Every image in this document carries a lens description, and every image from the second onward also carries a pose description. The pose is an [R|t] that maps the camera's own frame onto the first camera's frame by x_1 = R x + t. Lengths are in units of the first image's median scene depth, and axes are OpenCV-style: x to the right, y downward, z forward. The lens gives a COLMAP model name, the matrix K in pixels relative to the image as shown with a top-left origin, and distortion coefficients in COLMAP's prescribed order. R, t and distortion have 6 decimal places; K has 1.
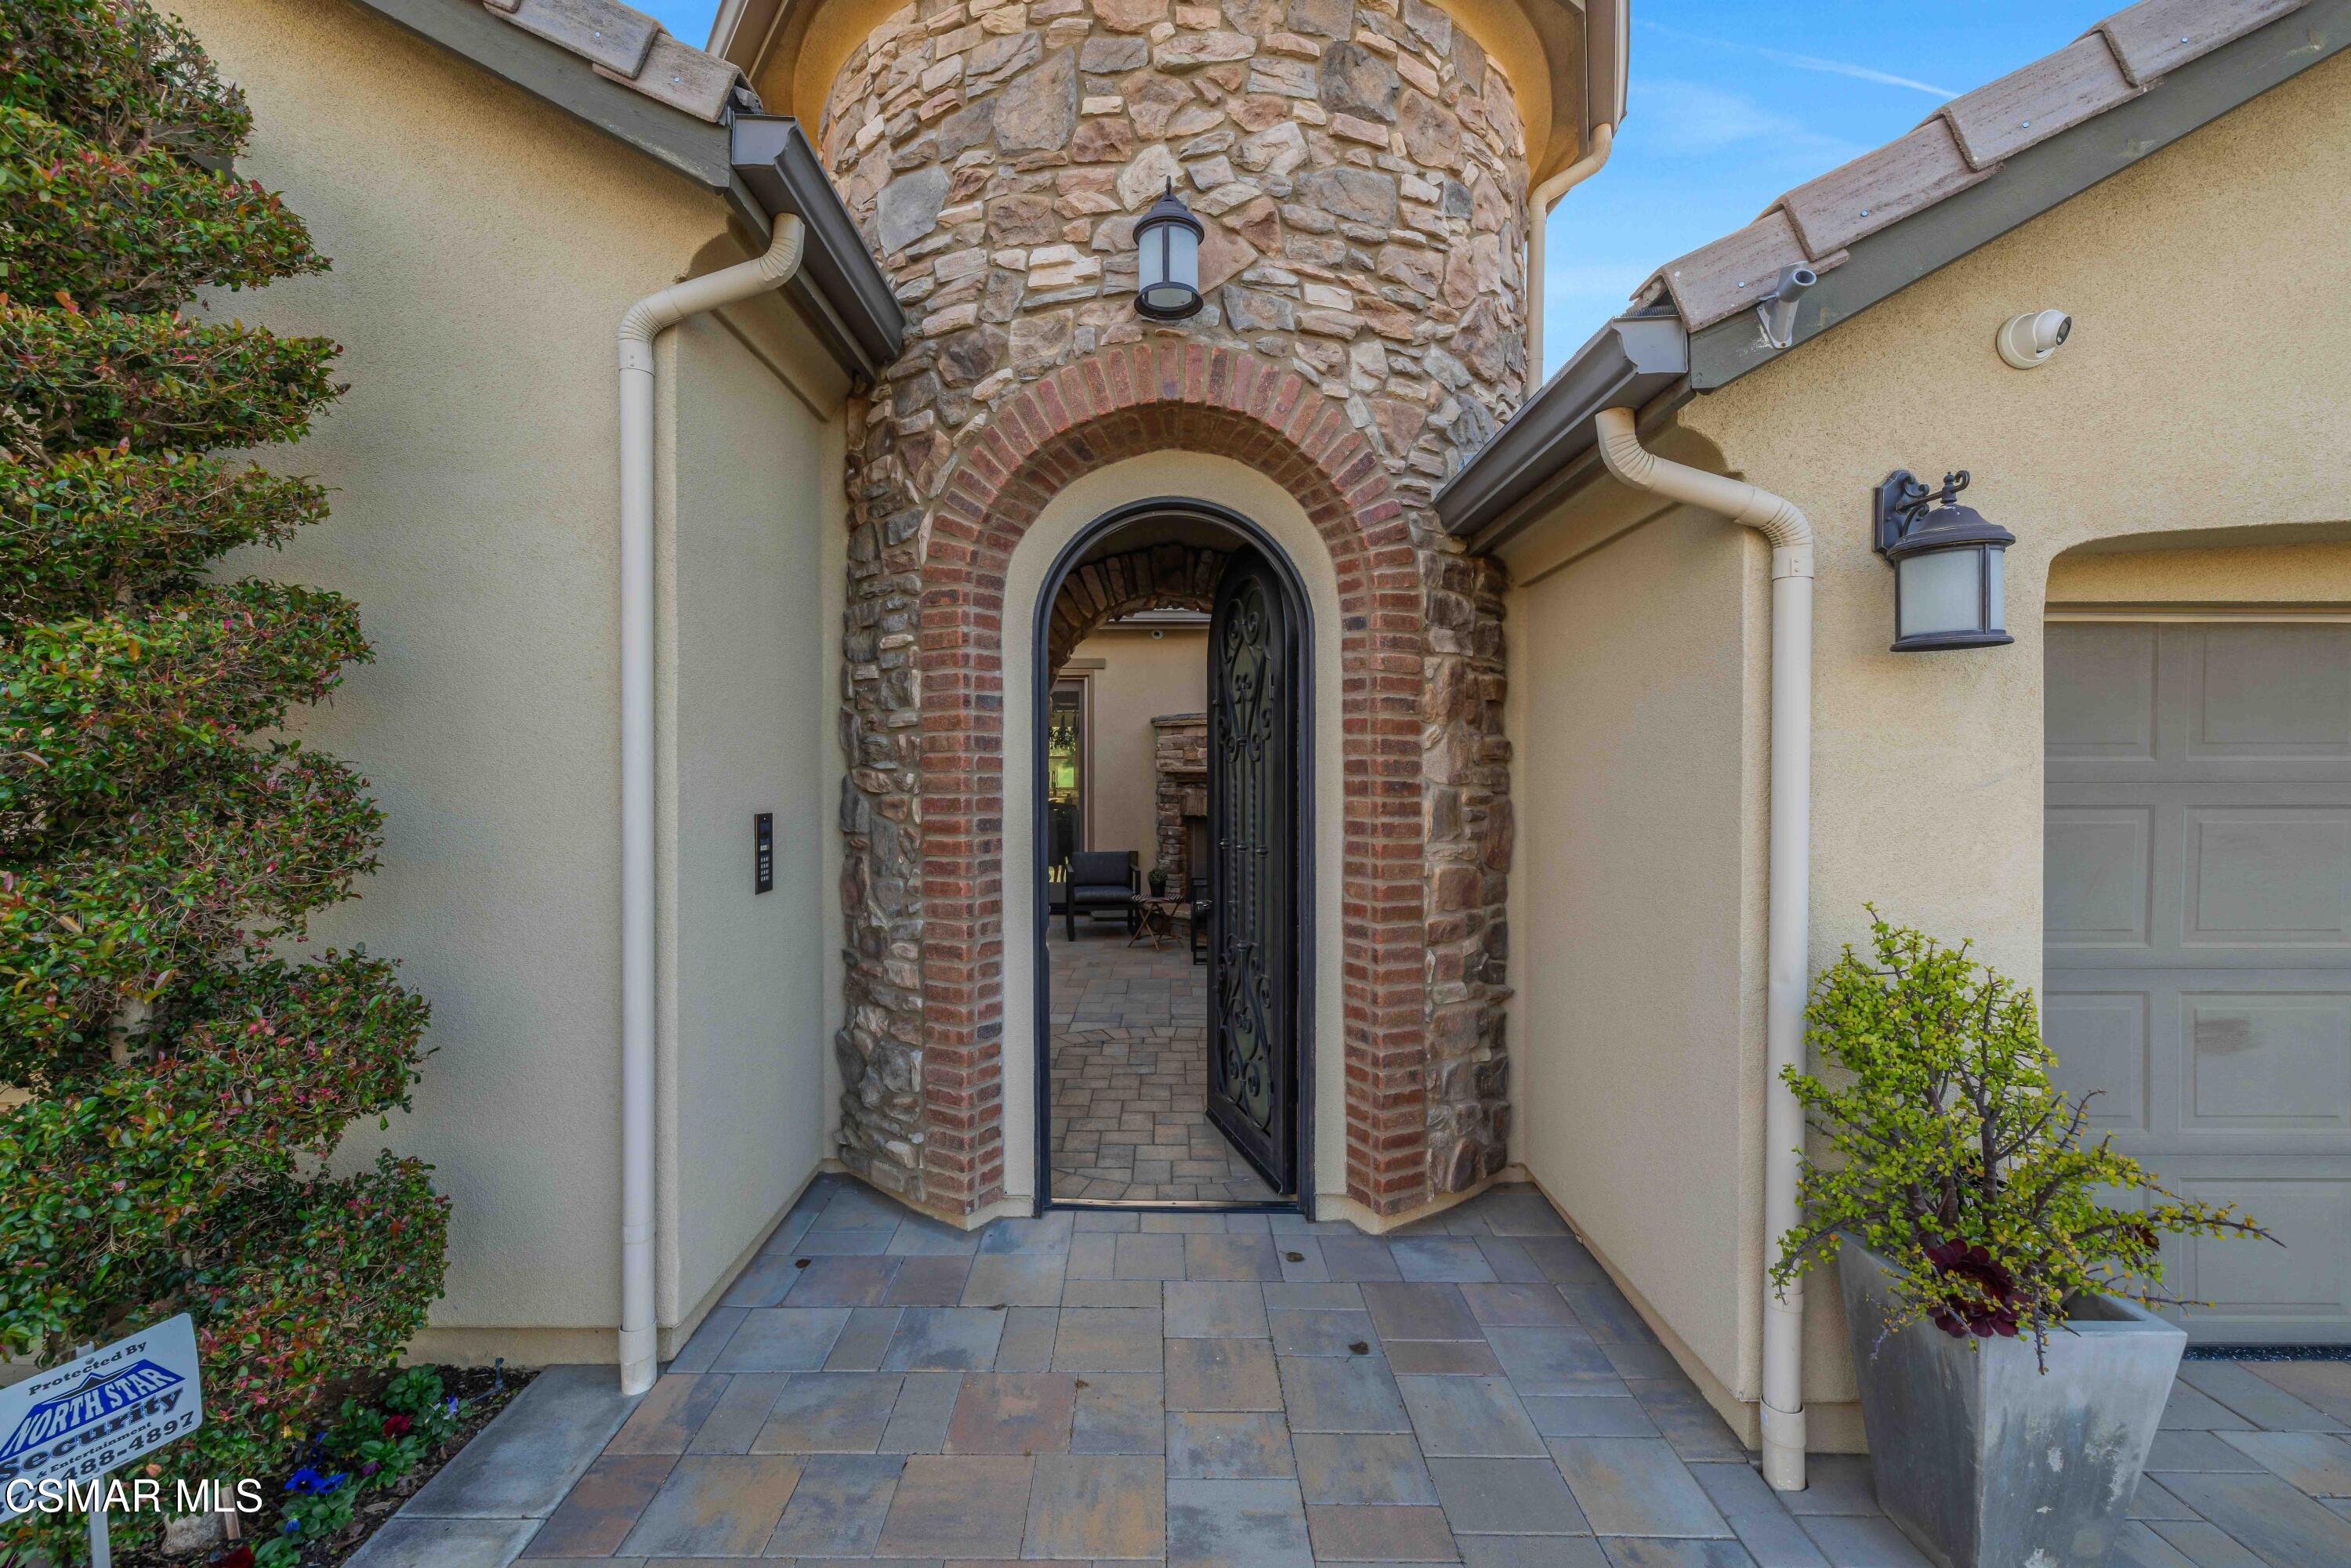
lens RADIAL K [[1005.6, 0, 1175.5], [0, 1005.6, 784.0], [0, 0, 1]] dist [-0.000346, -0.000050]
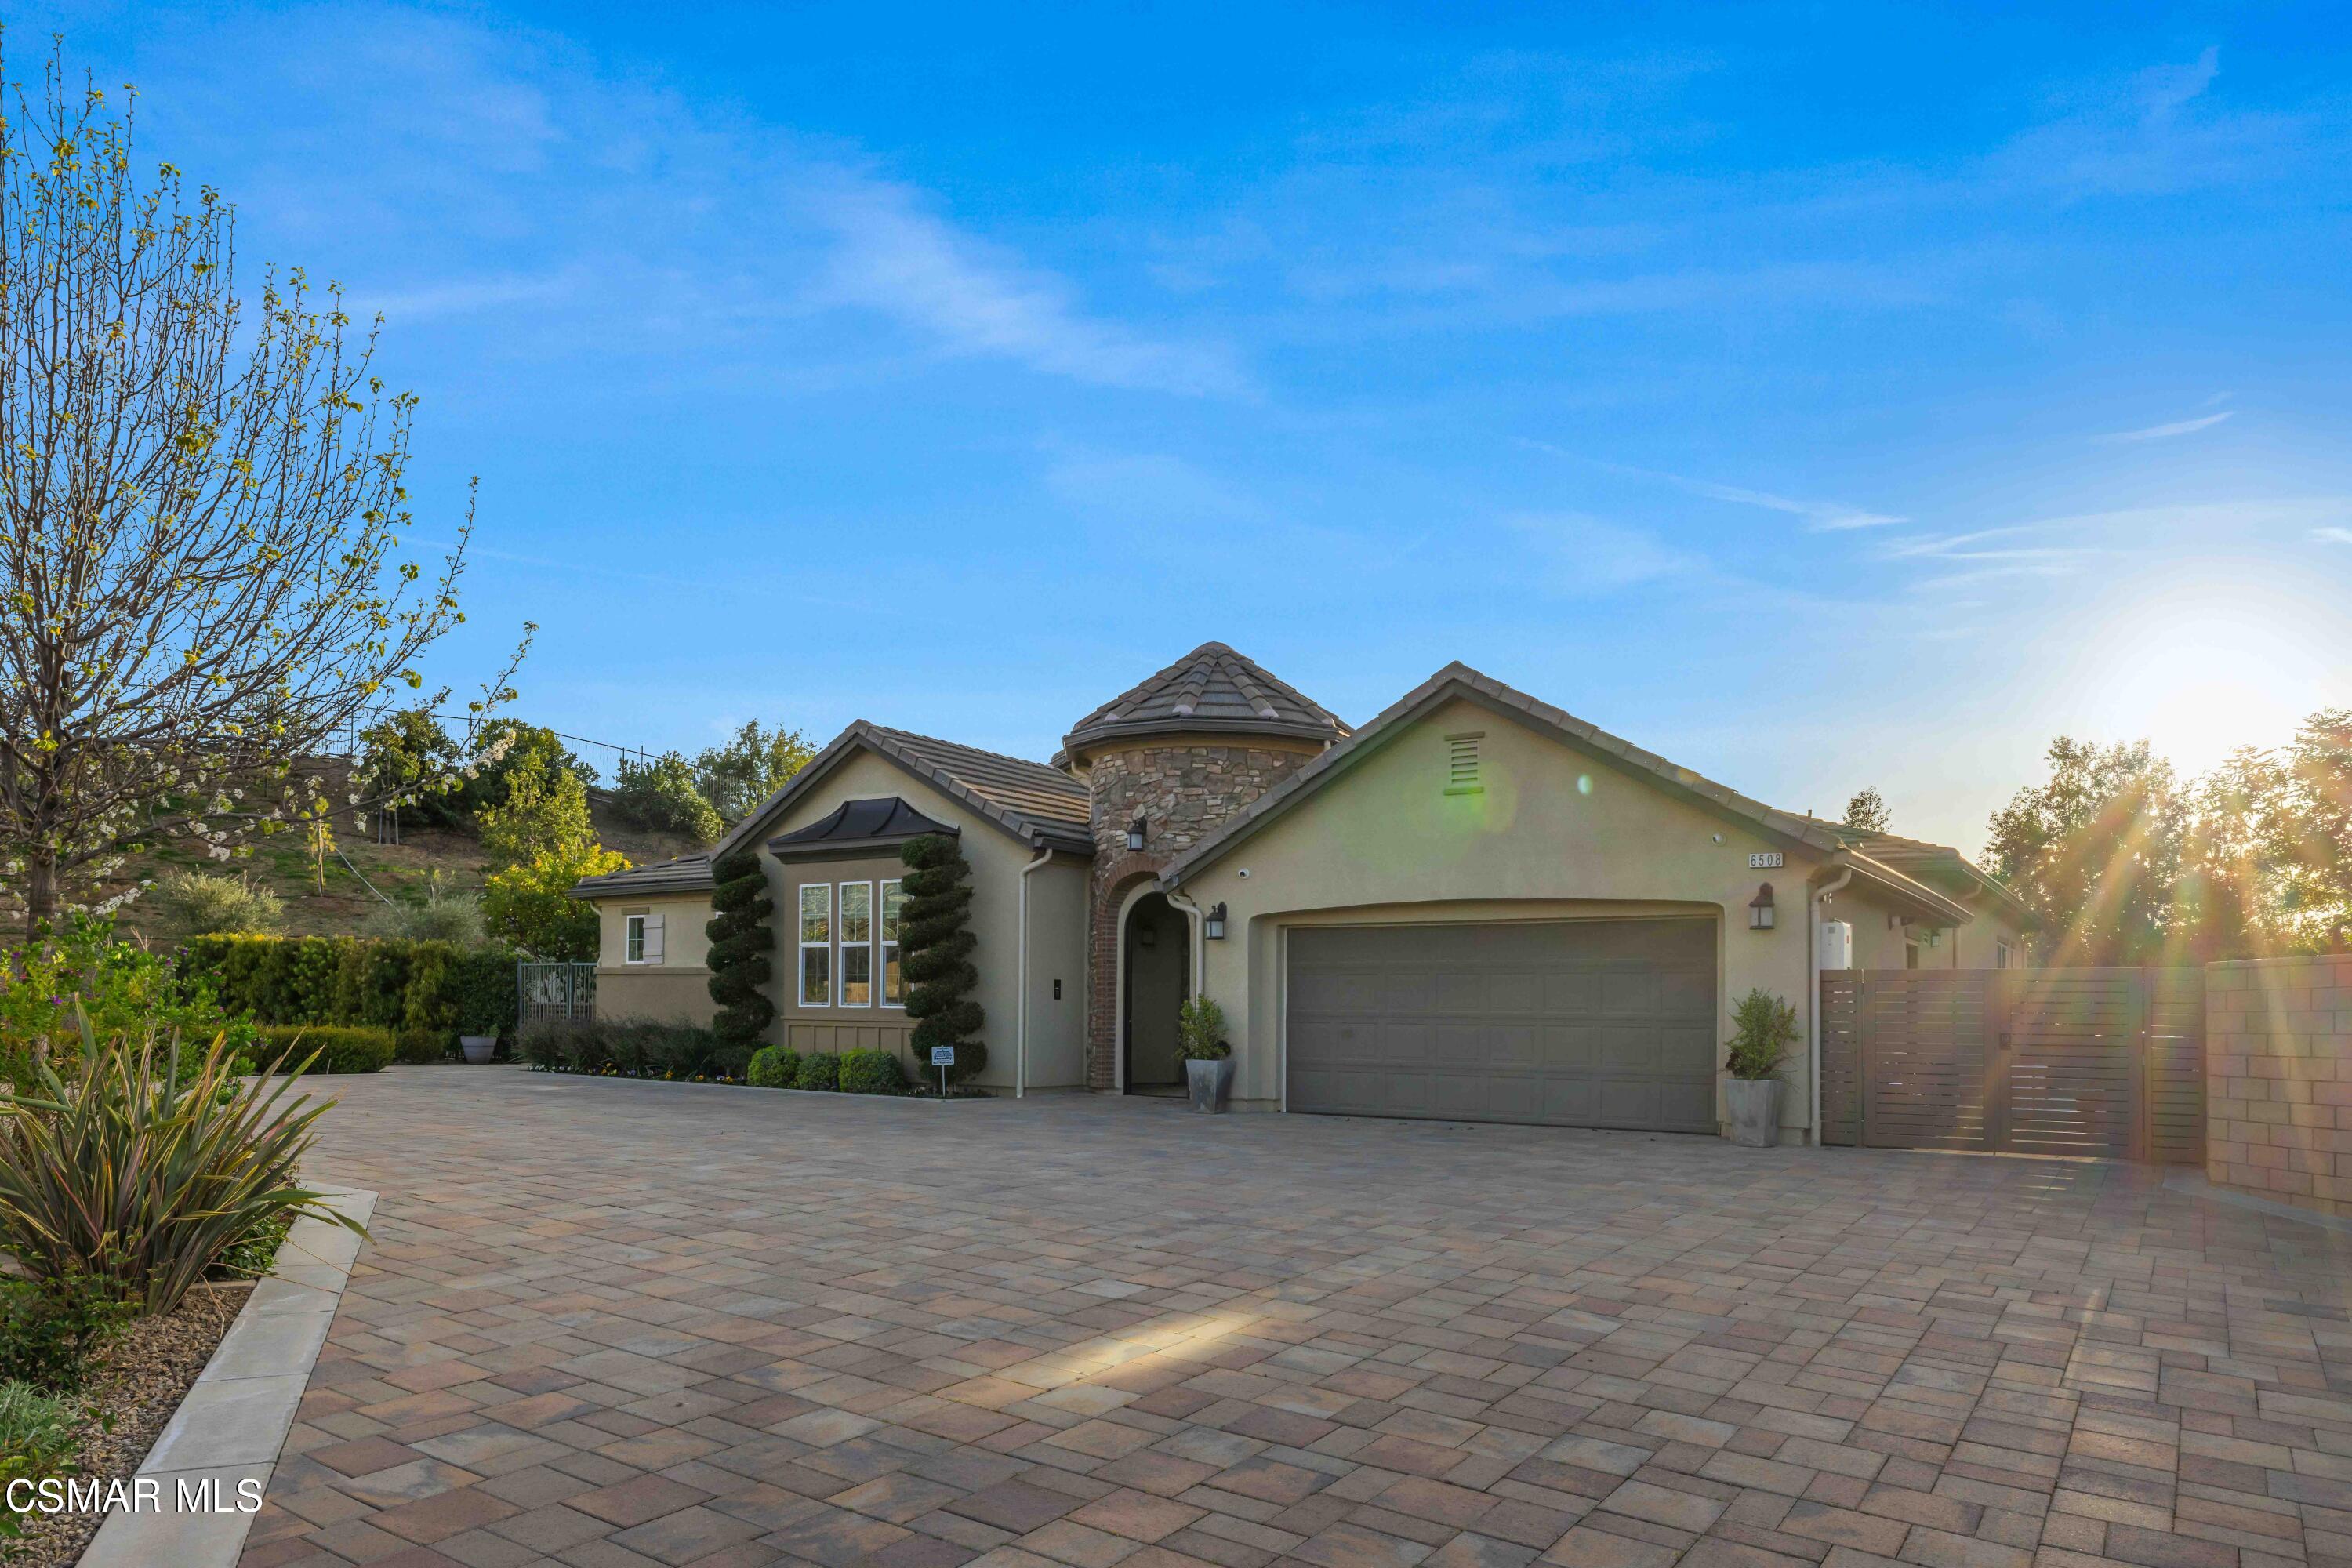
lens RADIAL K [[1506.9, 0, 1164.0], [0, 1506.9, 1018.4], [0, 0, 1]] dist [-0.000011, -0.001237]
pose [[0.828471, 0.017592, -0.559755, 3.272520], [-0.023032, 0.999731, -0.002668, 0.192135], [0.559558, 0.015103, 0.828654, -3.683017]]
